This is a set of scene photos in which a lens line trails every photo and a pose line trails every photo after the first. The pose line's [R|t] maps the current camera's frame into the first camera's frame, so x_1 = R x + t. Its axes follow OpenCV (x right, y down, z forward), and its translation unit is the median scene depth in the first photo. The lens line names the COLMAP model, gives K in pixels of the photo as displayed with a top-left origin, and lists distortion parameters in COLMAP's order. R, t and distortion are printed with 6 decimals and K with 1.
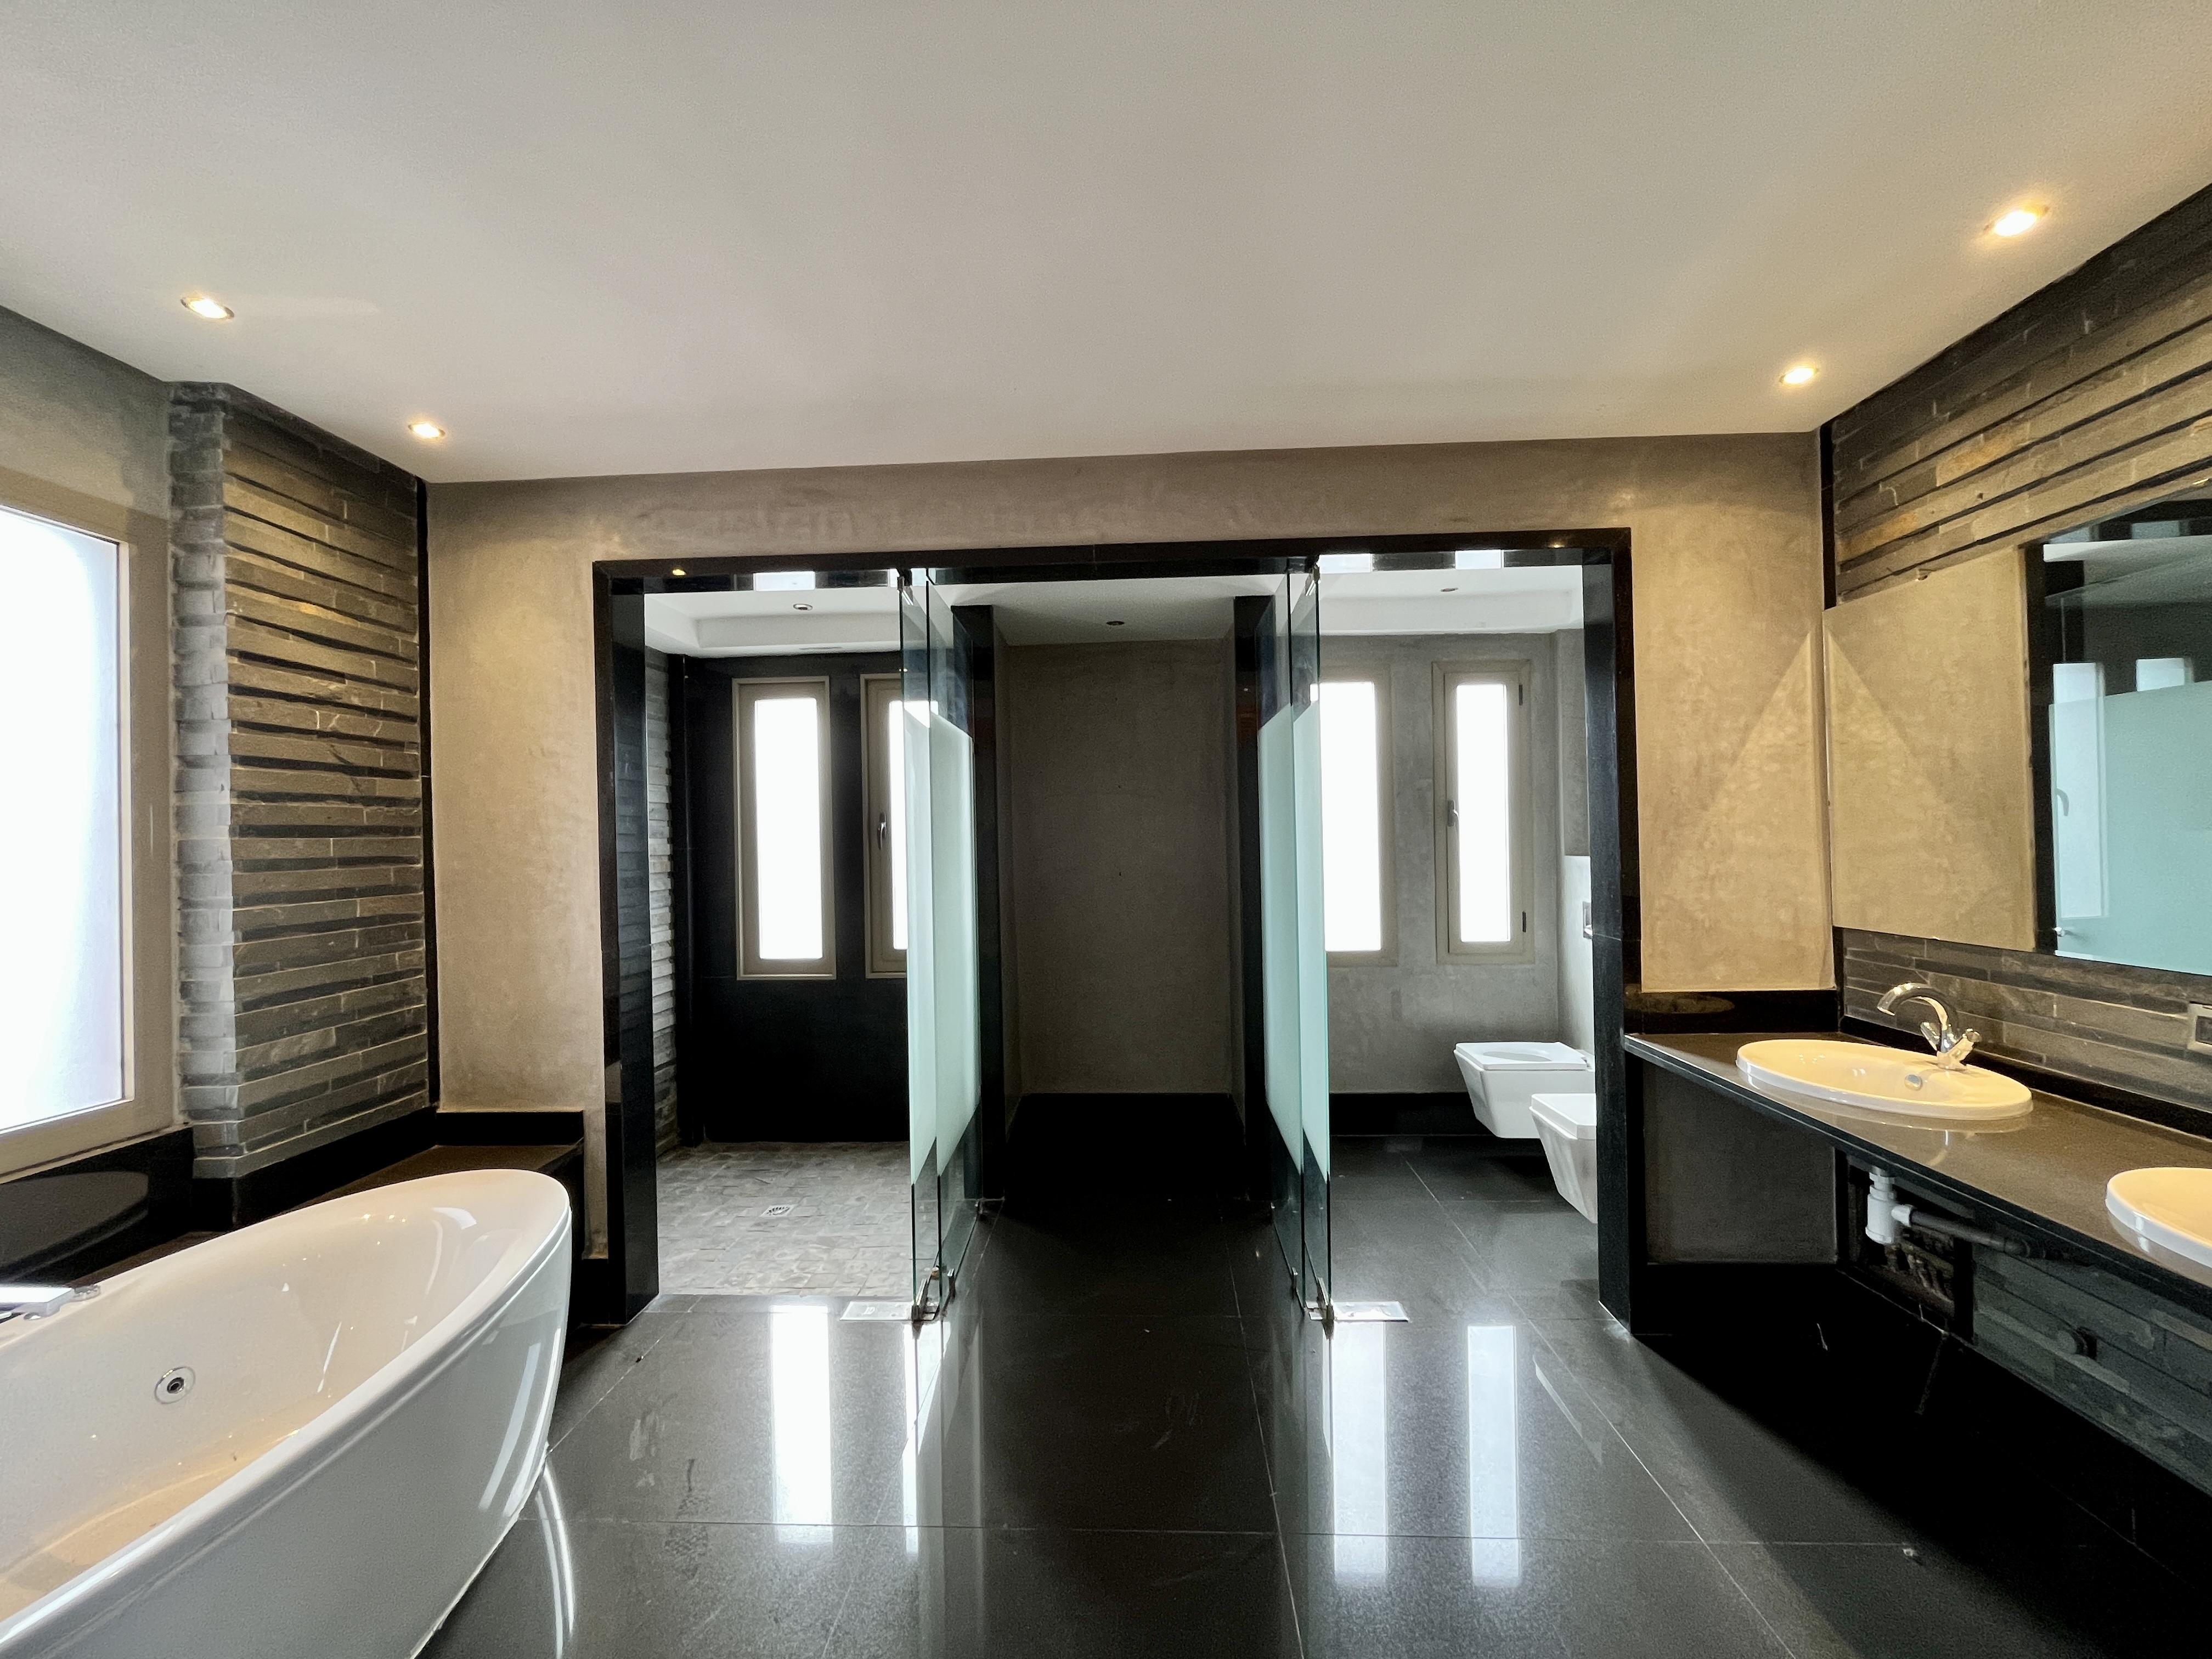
lens RADIAL K [[902.6, 0, 1109.8], [0, 902.6, 832.8], [0, 0, 1]] dist [-0.003390, -0.000258]
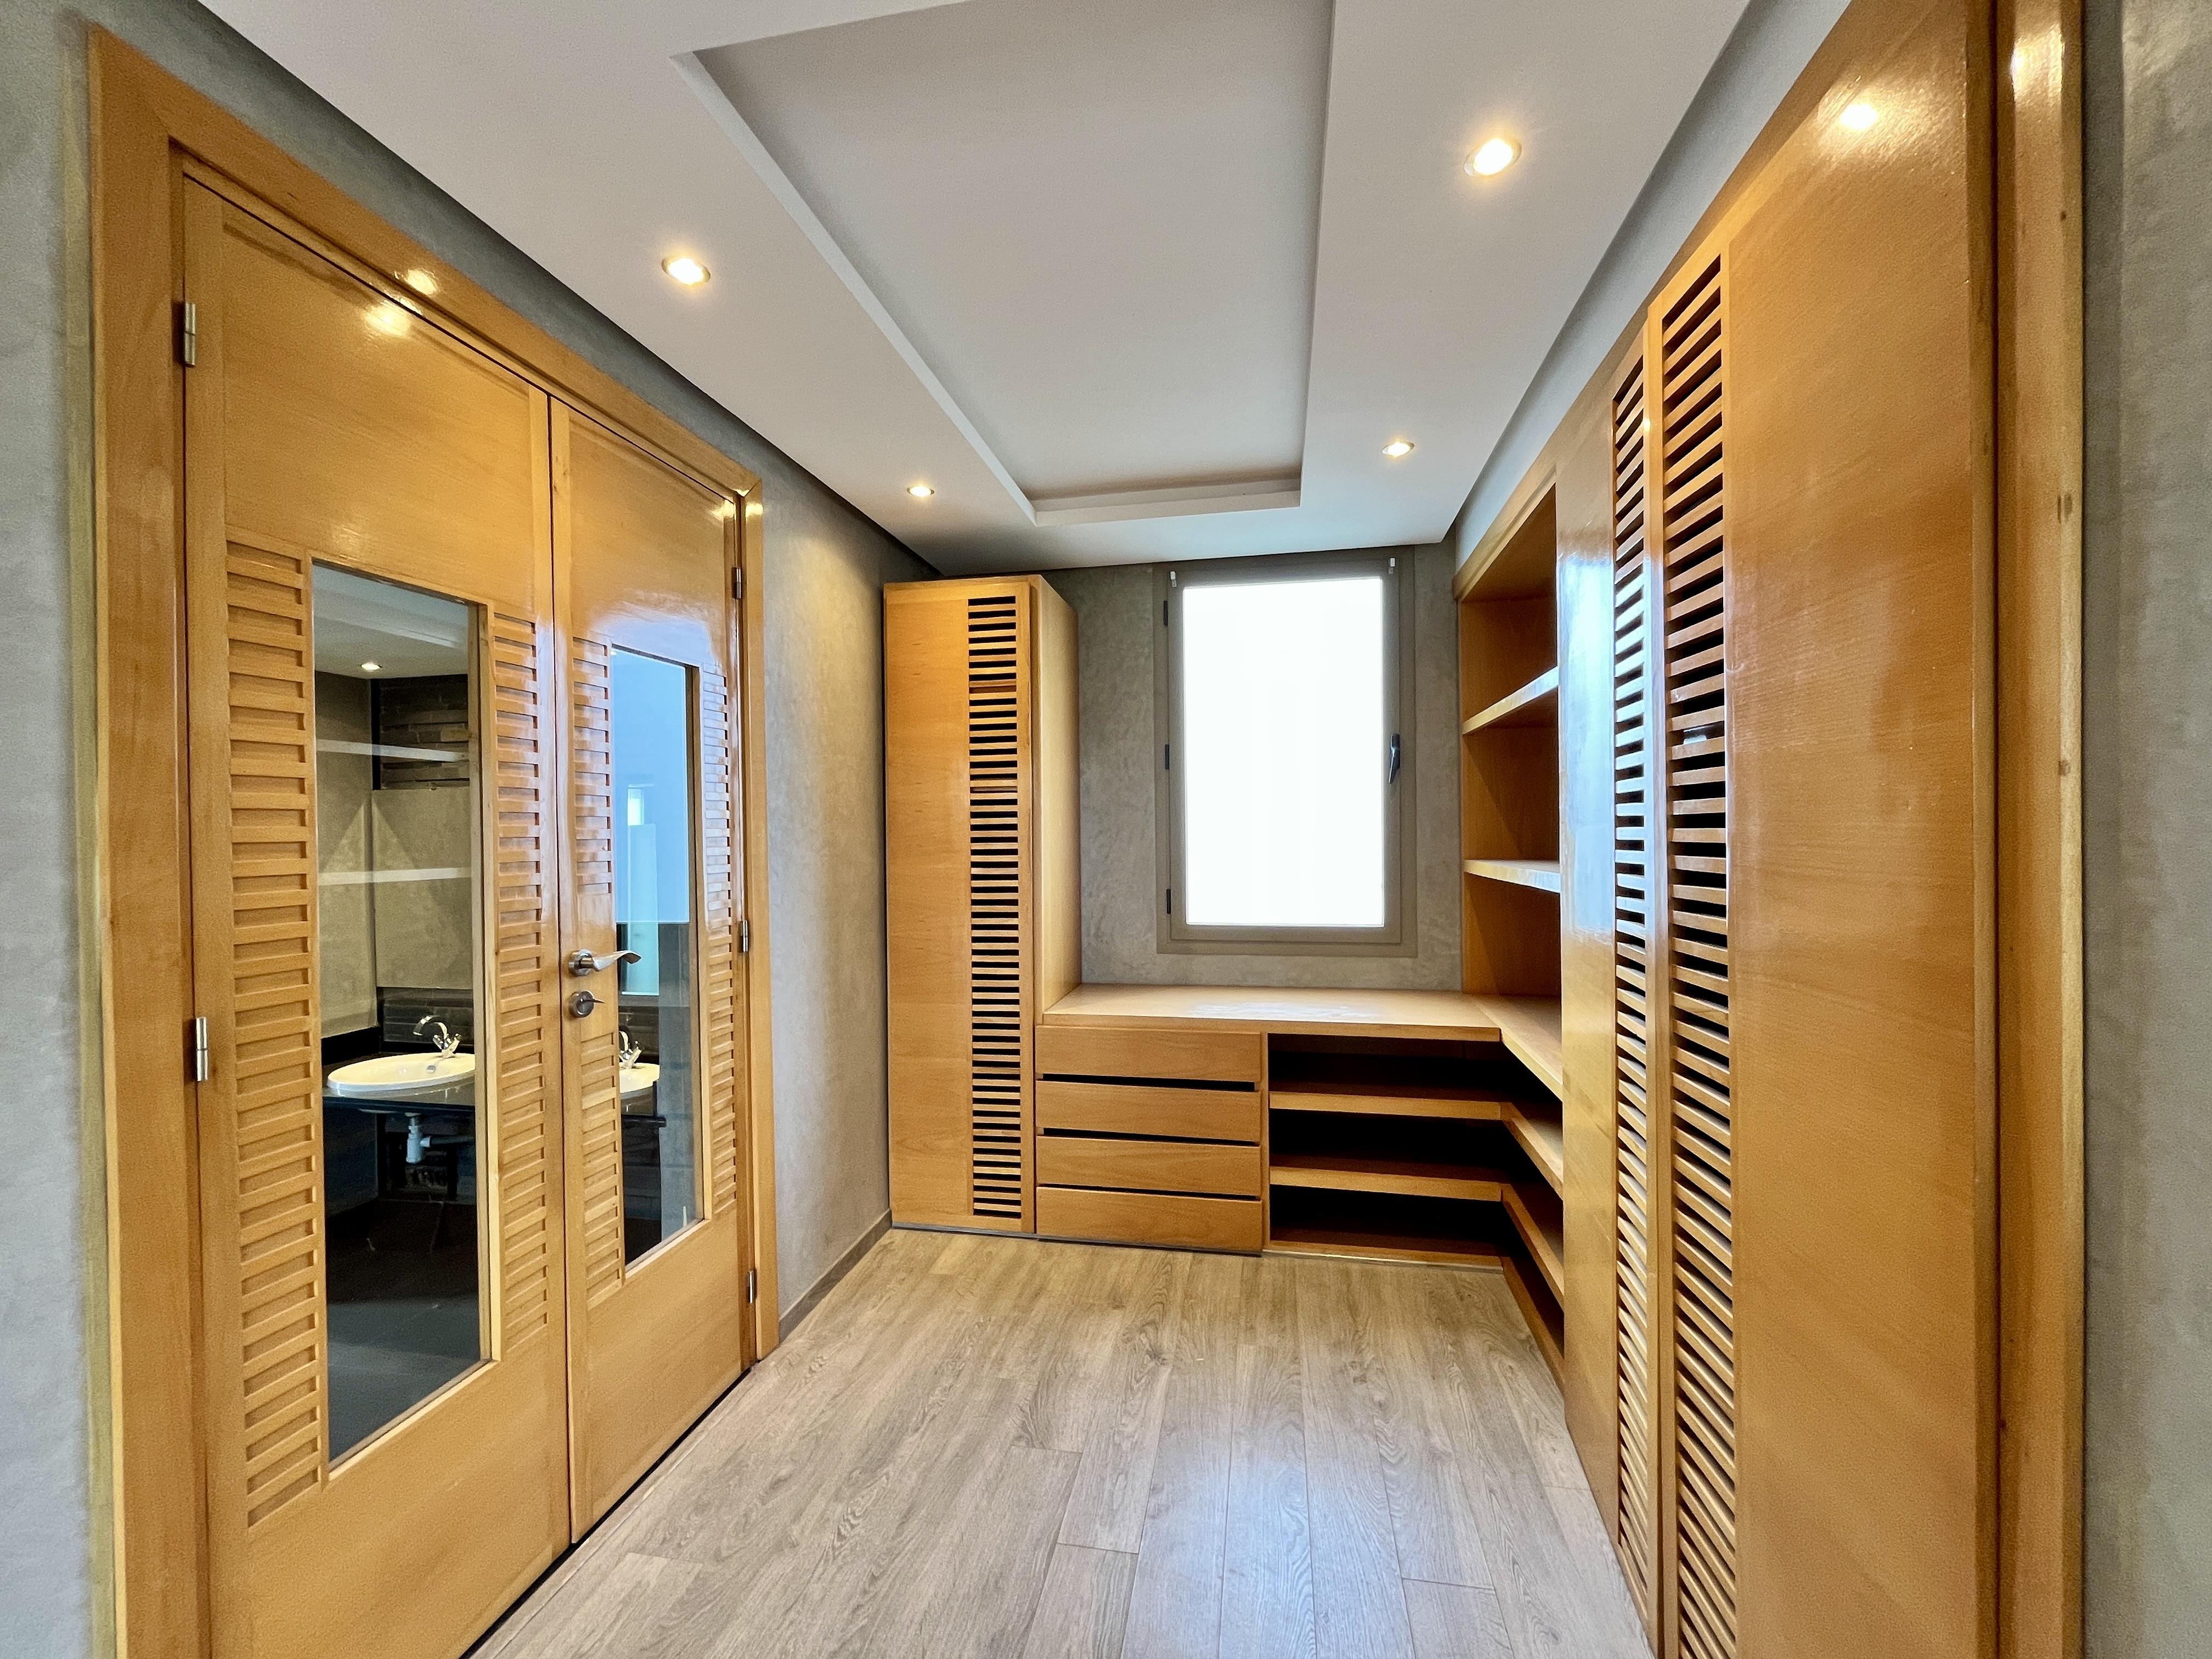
lens RADIAL K [[902.6, 0, 1103.9], [0, 902.6, 837.6], [0, 0, 1]] dist [-0.003390, -0.000258]
pose [[0.147271, 0.013381, 0.989006, -0.616454], [0.002748, 0.999899, -0.013937, -0.141162], [-0.989092, 0.004770, 0.147219, -0.537492]]
